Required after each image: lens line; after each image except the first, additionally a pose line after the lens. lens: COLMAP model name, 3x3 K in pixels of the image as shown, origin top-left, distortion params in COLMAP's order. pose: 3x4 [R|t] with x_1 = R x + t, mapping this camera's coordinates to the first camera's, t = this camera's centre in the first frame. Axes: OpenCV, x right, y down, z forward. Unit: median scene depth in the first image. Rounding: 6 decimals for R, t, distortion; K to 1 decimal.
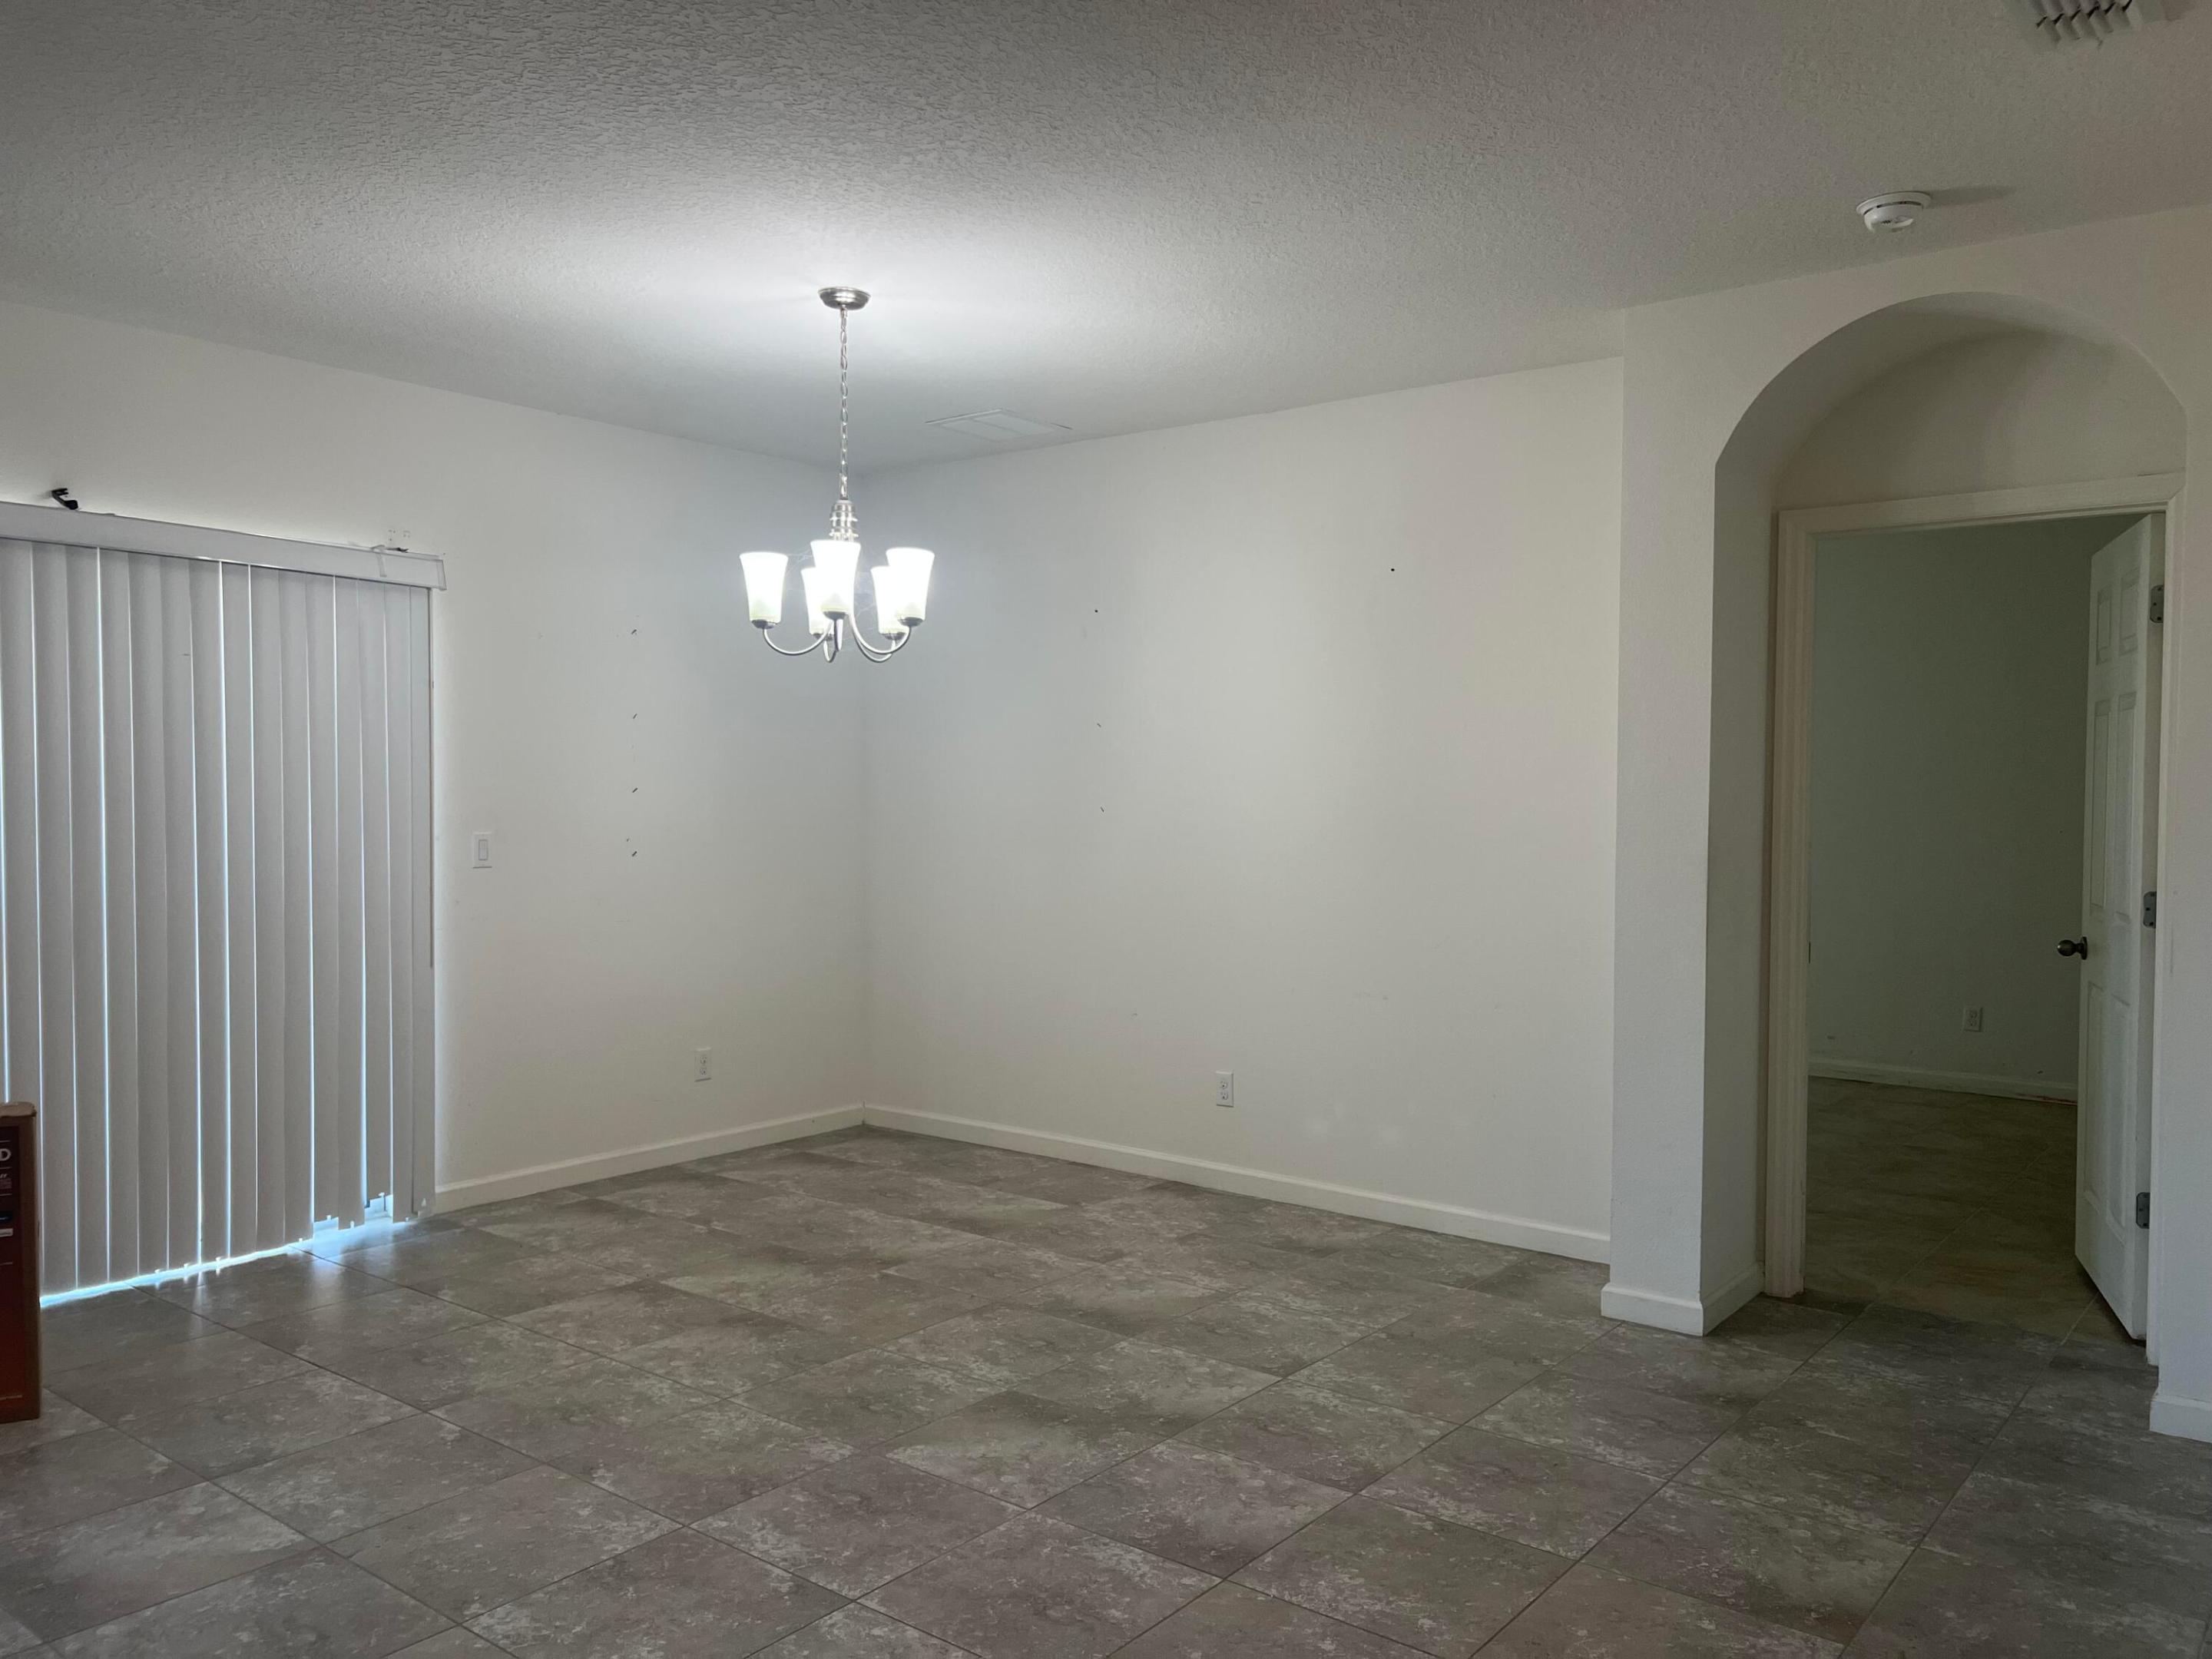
lens RADIAL K [[1675.2, 0, 1150.2], [0, 1675.2, 842.5], [0, 0, 1]] dist [-0.000817, 0.004726]
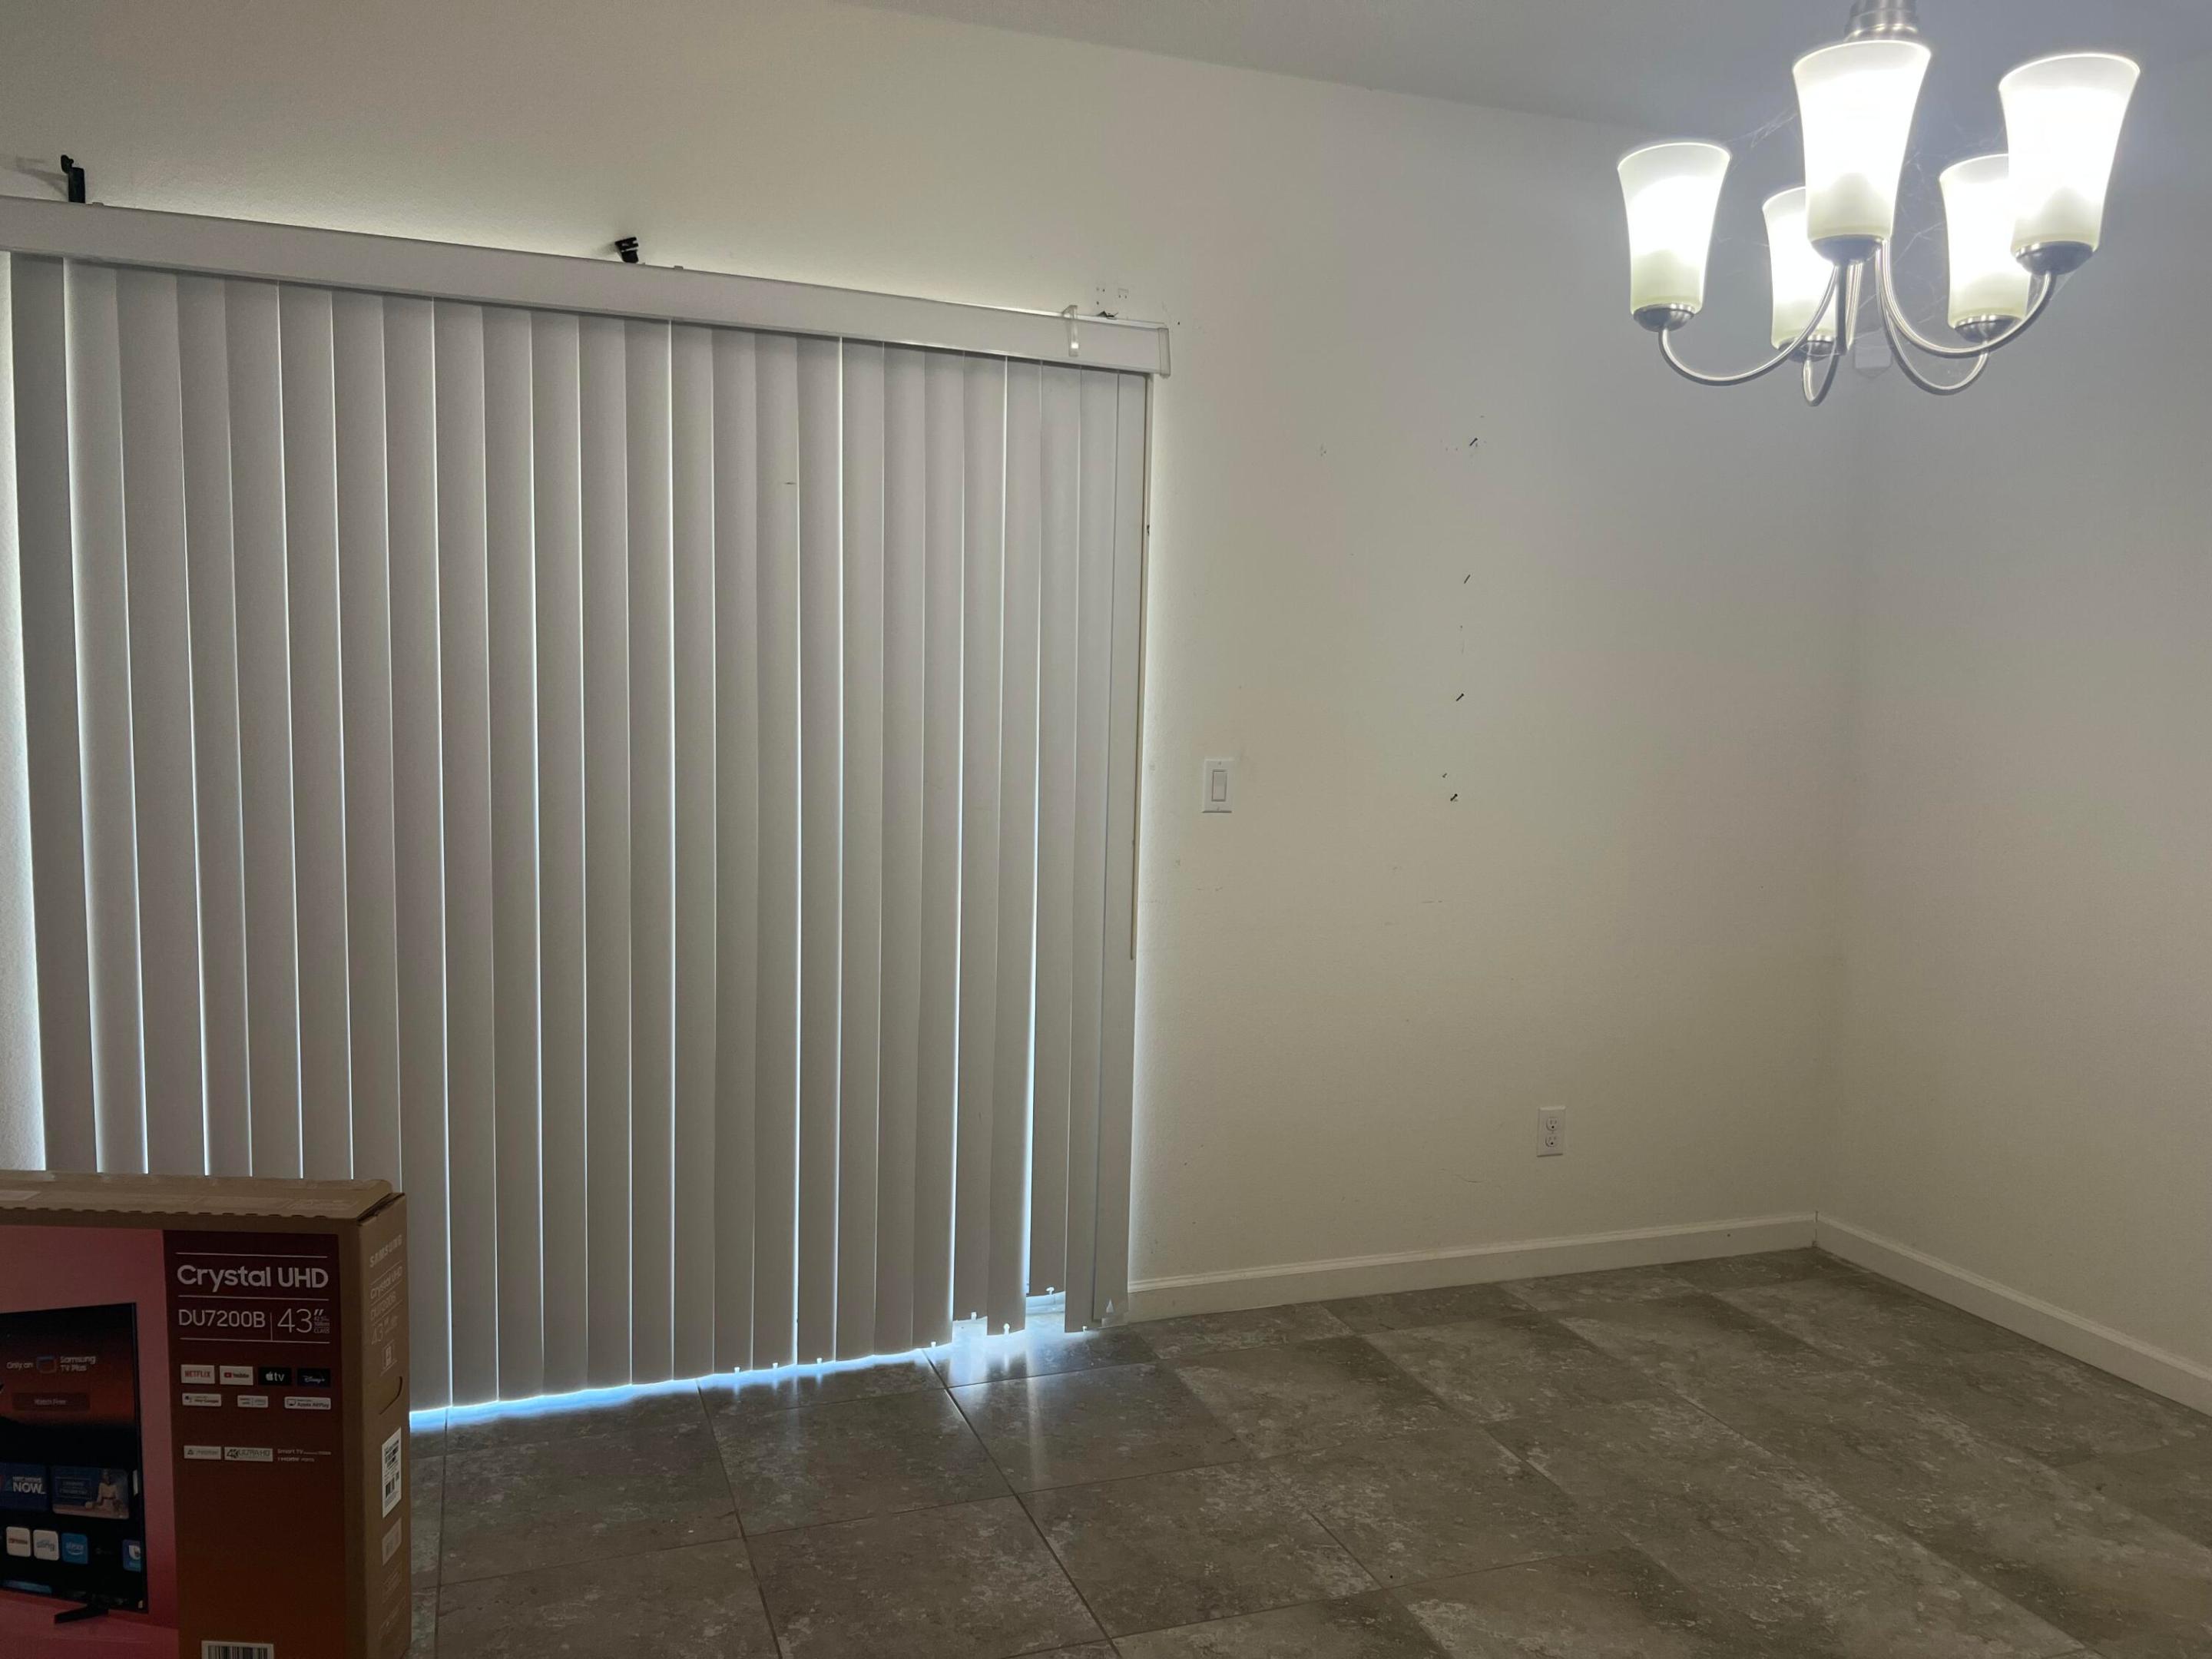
lens RADIAL K [[1682.0, 0, 1103.9], [0, 1682.0, 839.4], [0, 0, 1]] dist [0.061523, -0.071574]
pose [[0.842766, 0.063359, -0.534539, -0.097422], [-0.036043, 0.997462, 0.061404, -0.014970], [0.537072, -0.032483, 0.842911, 0.491450]]
